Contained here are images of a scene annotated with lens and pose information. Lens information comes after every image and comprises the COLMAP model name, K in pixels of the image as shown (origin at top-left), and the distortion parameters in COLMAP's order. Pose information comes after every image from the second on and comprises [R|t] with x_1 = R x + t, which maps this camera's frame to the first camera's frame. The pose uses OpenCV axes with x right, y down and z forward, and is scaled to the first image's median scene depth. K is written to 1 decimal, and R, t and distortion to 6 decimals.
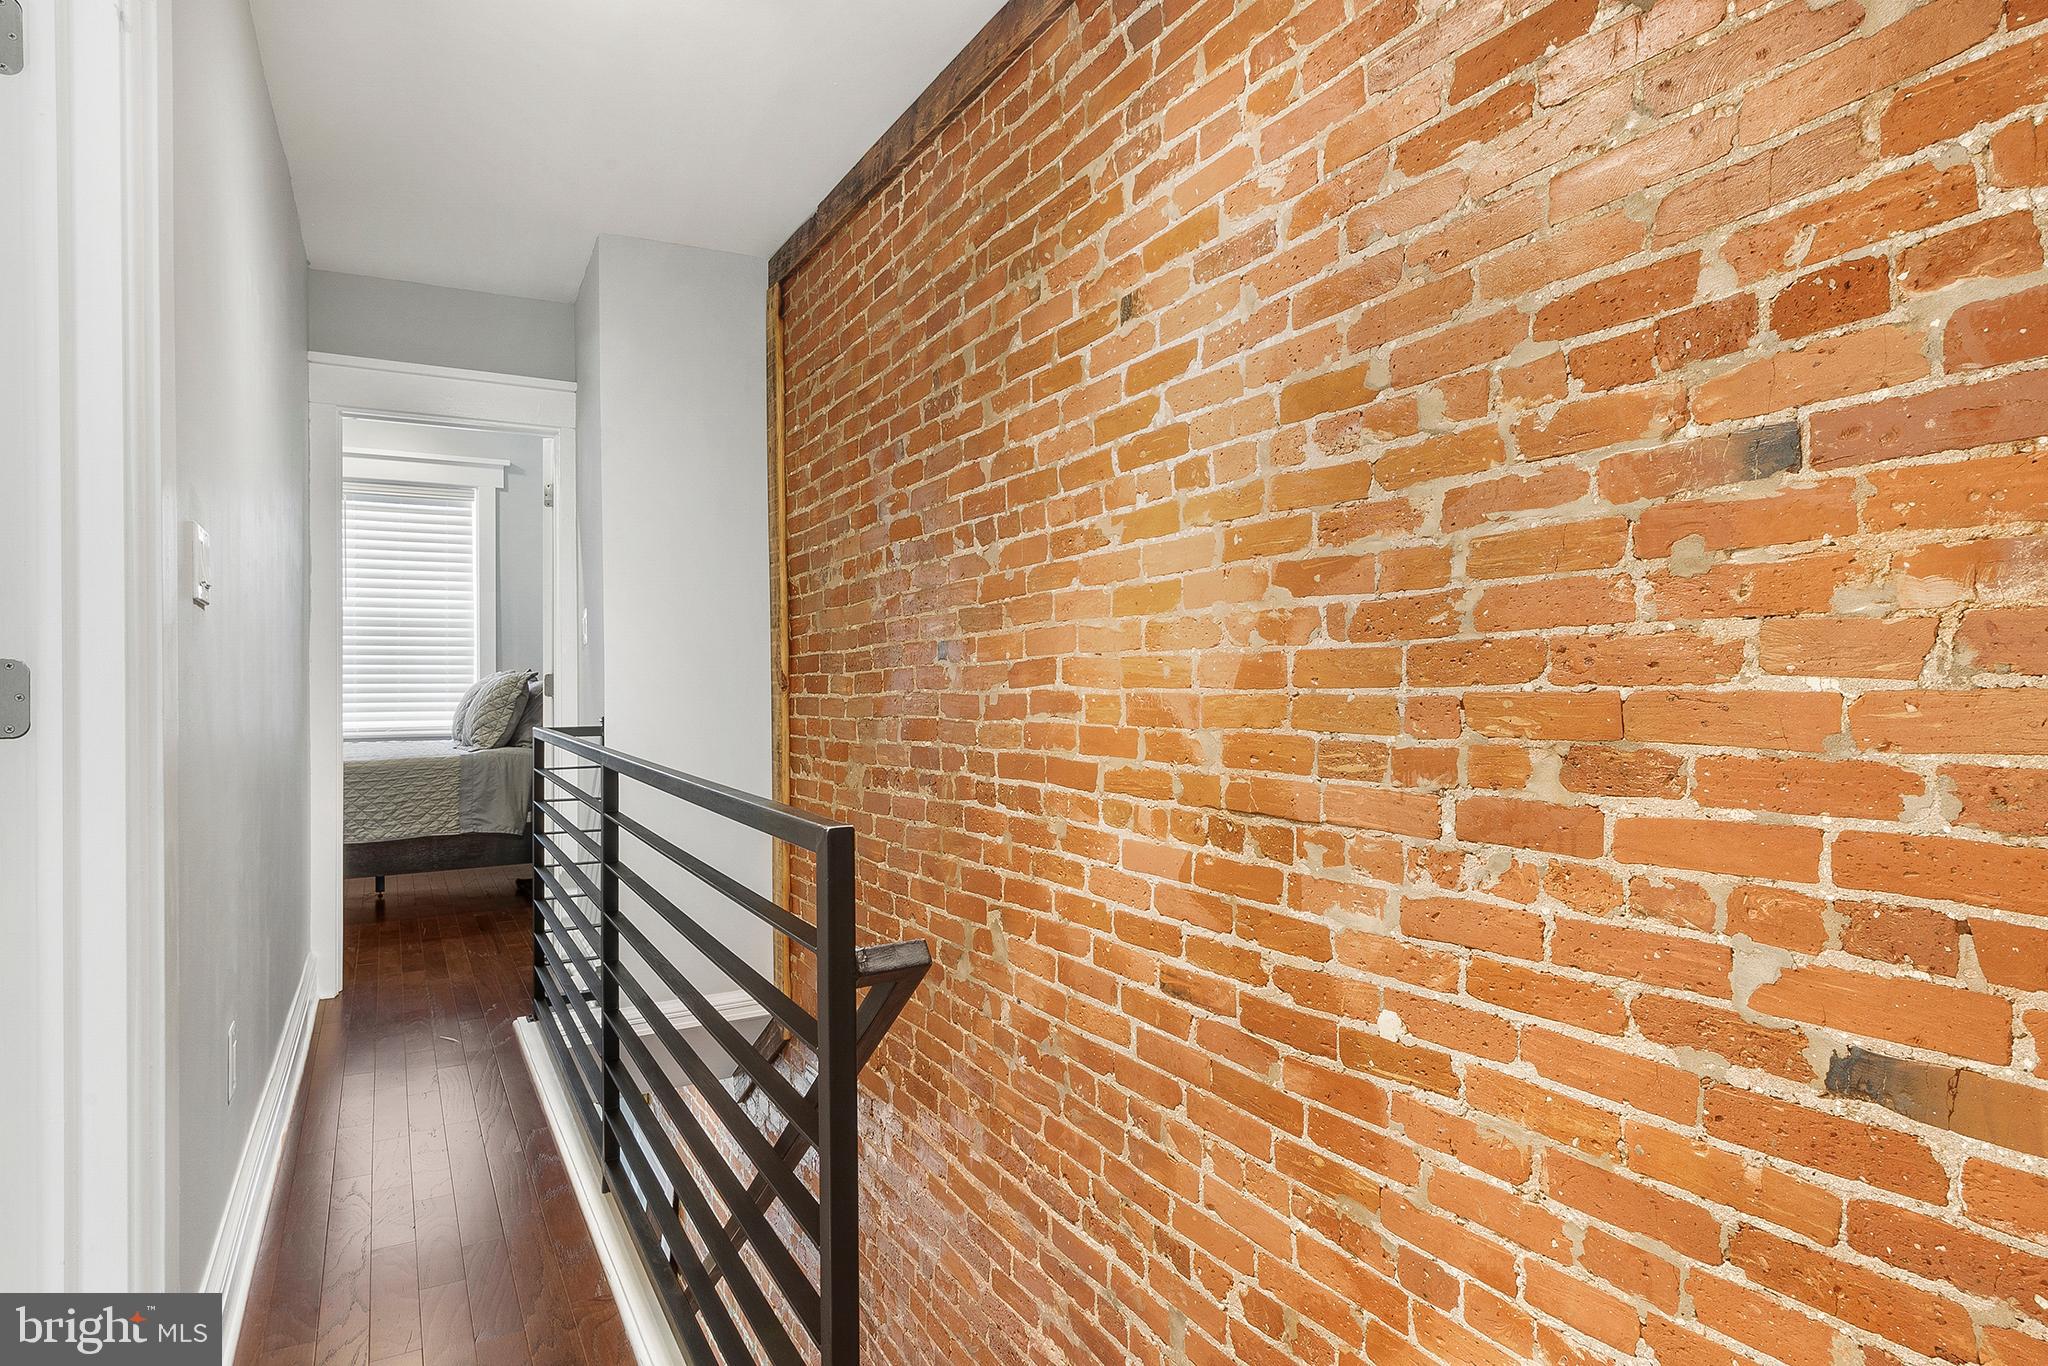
lens RADIAL K [[1137.6, 0, 1024.1], [0, 1137.6, 680.2], [0, 0, 1]] dist [-0.001564, 0.000011]
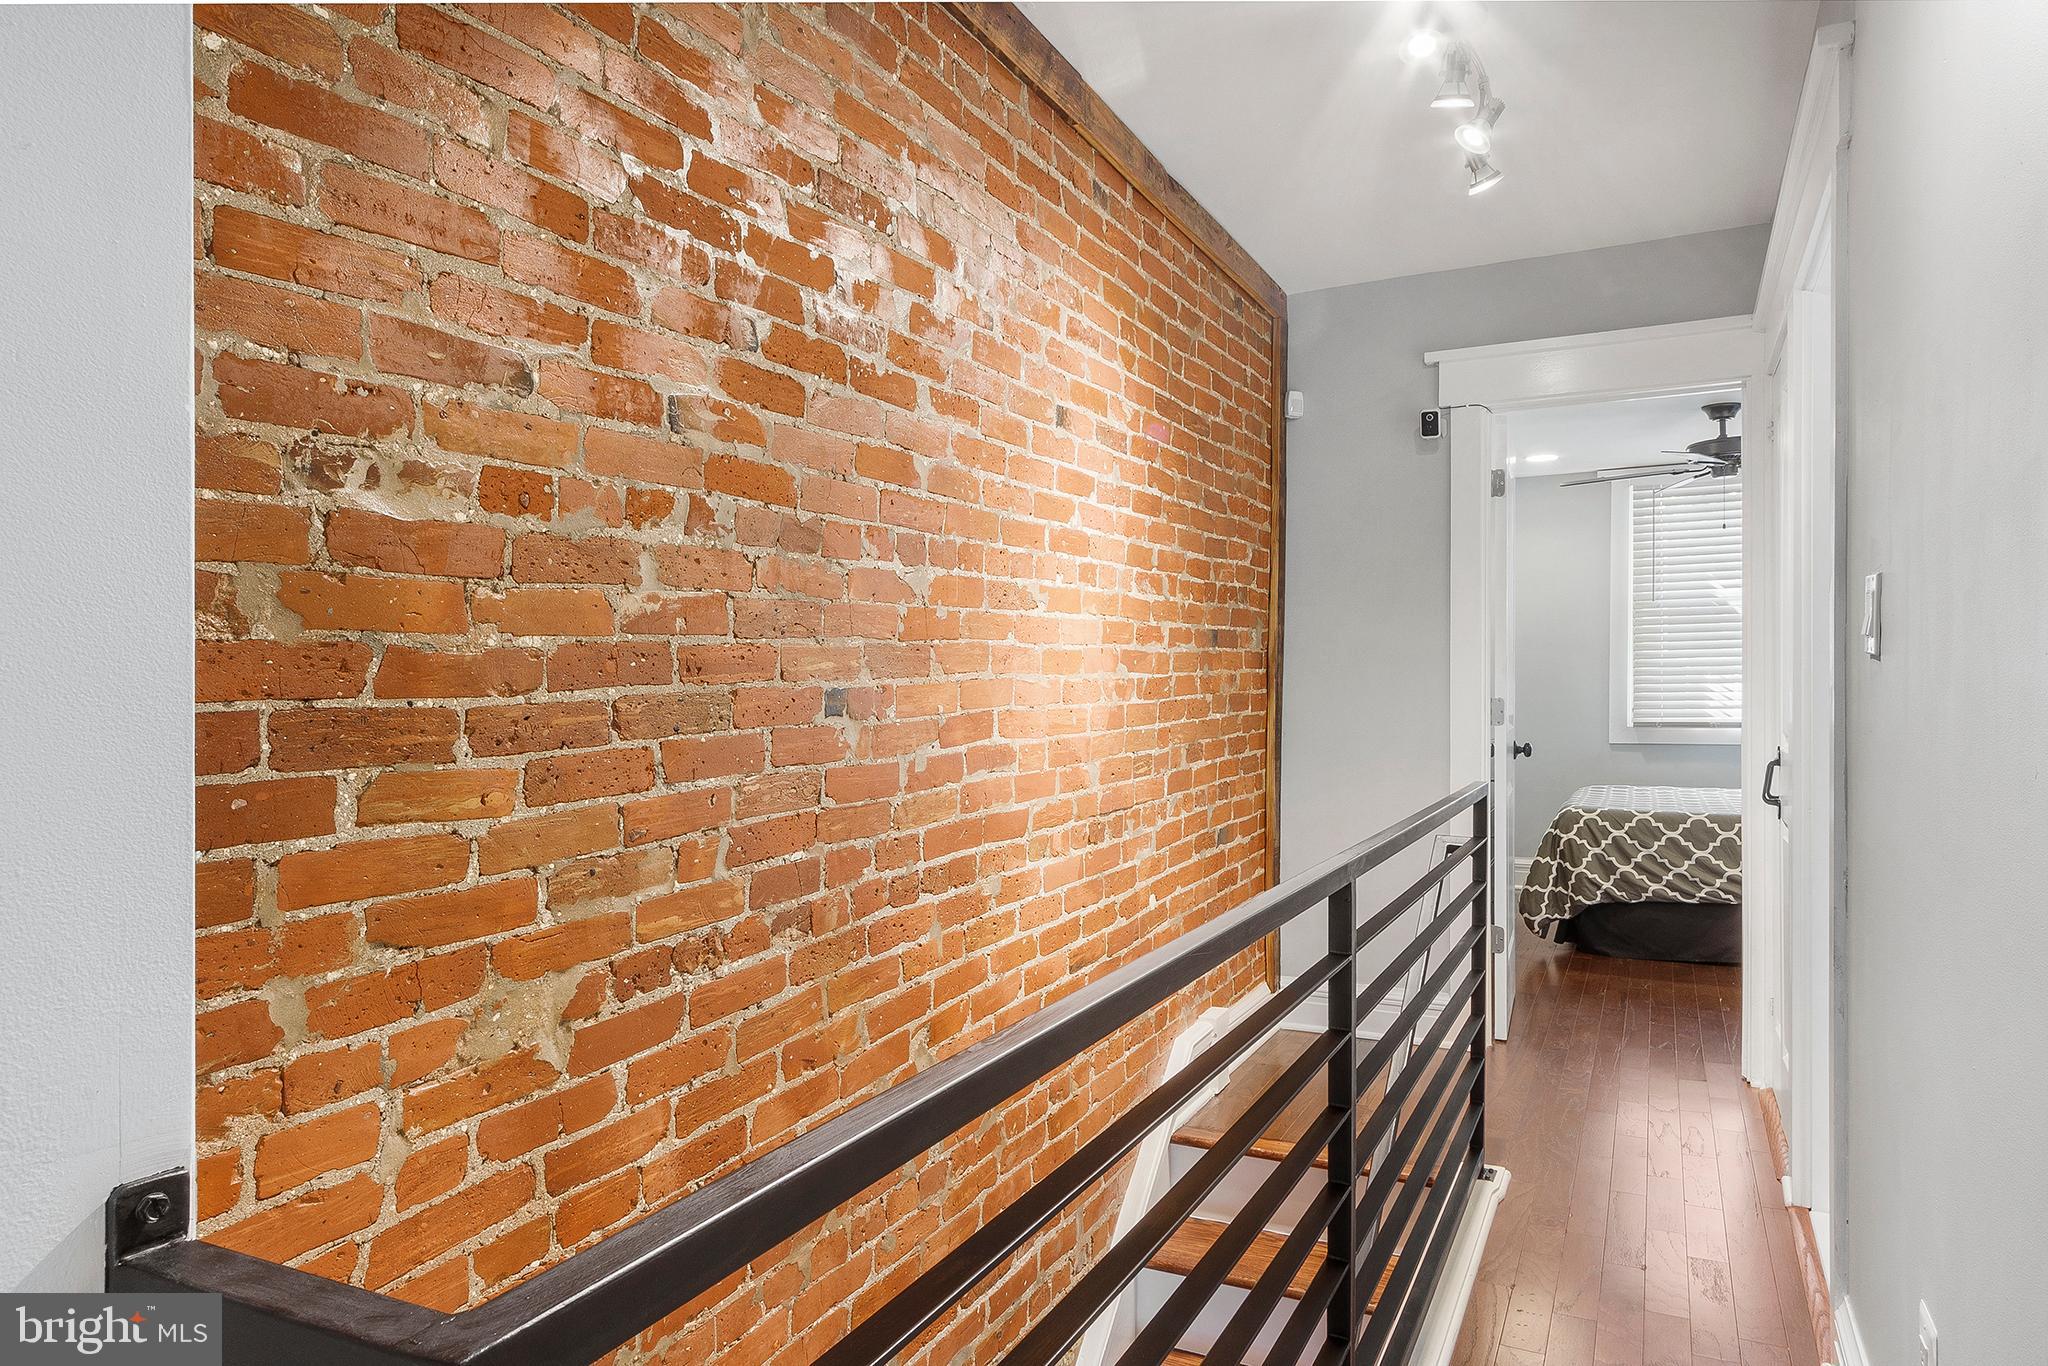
lens RADIAL K [[1315.4, 0, 1023.9], [0, 1315.4, 684.2], [0, 0, 1]] dist [0.004127, 0.000396]
pose [[-0.569561, 0.001351, 0.821948, -0.878908], [0.007185, 0.999969, 0.003335, -0.044636], [-0.821918, 0.007805, -0.569553, 1.568063]]
